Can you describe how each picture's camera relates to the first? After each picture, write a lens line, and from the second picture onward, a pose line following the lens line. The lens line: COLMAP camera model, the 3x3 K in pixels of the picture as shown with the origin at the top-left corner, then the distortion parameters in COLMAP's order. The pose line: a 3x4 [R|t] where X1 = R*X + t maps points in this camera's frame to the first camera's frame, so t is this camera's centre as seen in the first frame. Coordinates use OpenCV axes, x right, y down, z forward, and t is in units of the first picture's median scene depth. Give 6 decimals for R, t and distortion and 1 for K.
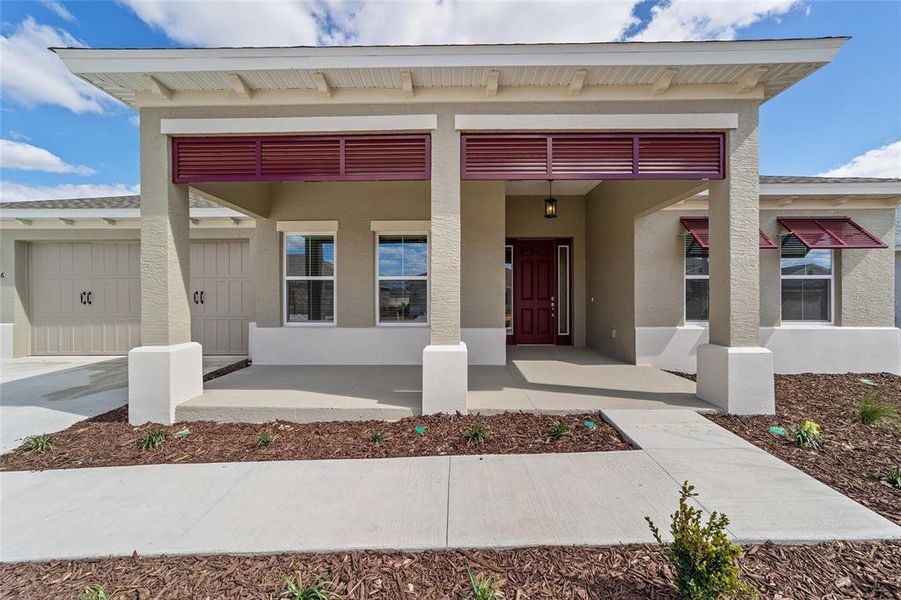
lens RADIAL K [[348.5, 0, 453.2], [0, 348.5, 296.6], [0, 0, 1]] dist [-0.006898, 0.002138]
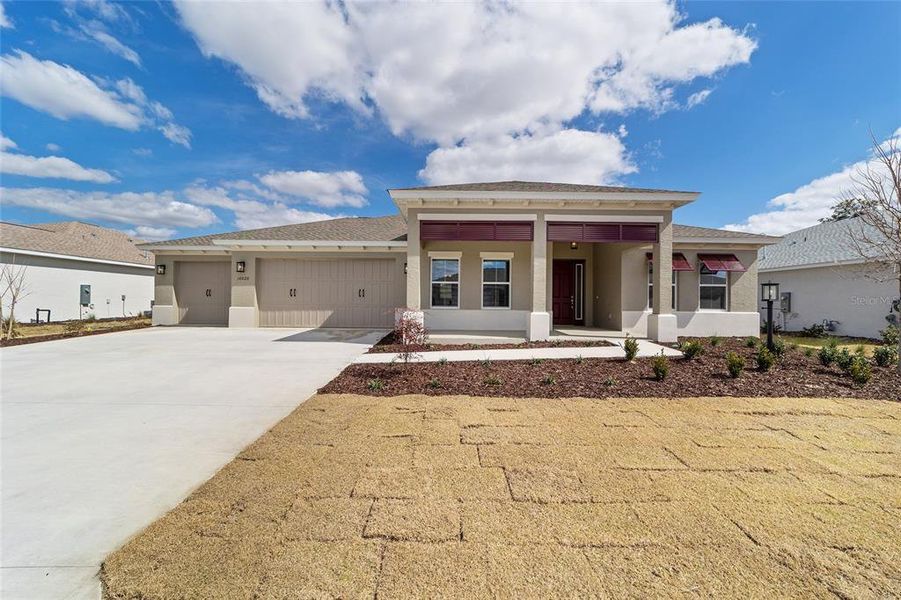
lens RADIAL K [[348.5, 0, 456.6], [0, 348.5, 292.3], [0, 0, 1]] dist [-0.006898, 0.002138]
pose [[0.999621, 0.012187, 0.024698, -0.408072], [-0.011569, 0.999620, -0.025022, 0.044968], [-0.024994, 0.024727, 0.999382, -0.847003]]
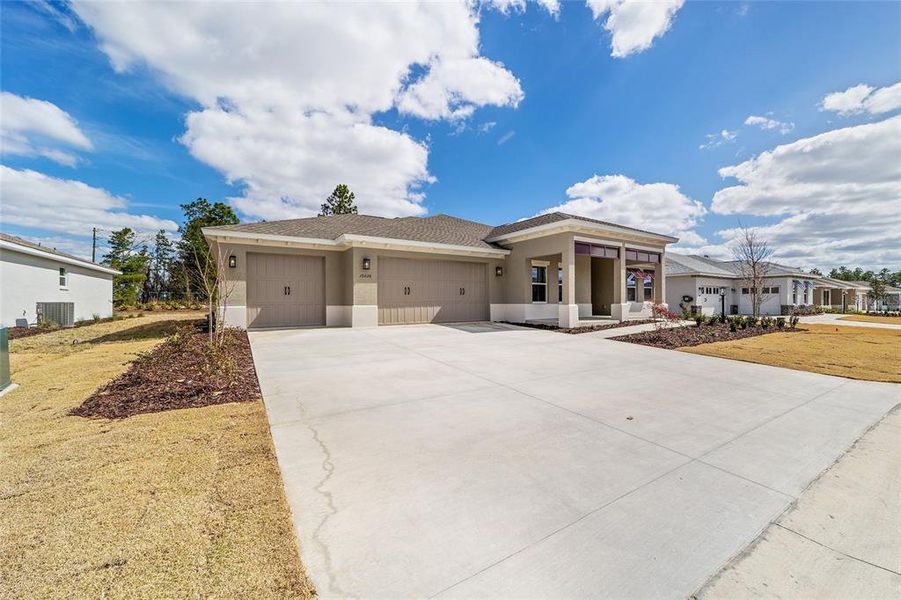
lens RADIAL K [[369.6, 0, 449.4], [0, 369.6, 305.6], [0, 0, 1]] dist [-0.021923, -0.000265]
pose [[0.833672, -0.005731, 0.552230, -2.373398], [-0.000561, 0.999937, 0.011225, 0.072239], [-0.552260, -0.009668, 0.833616, -0.809080]]
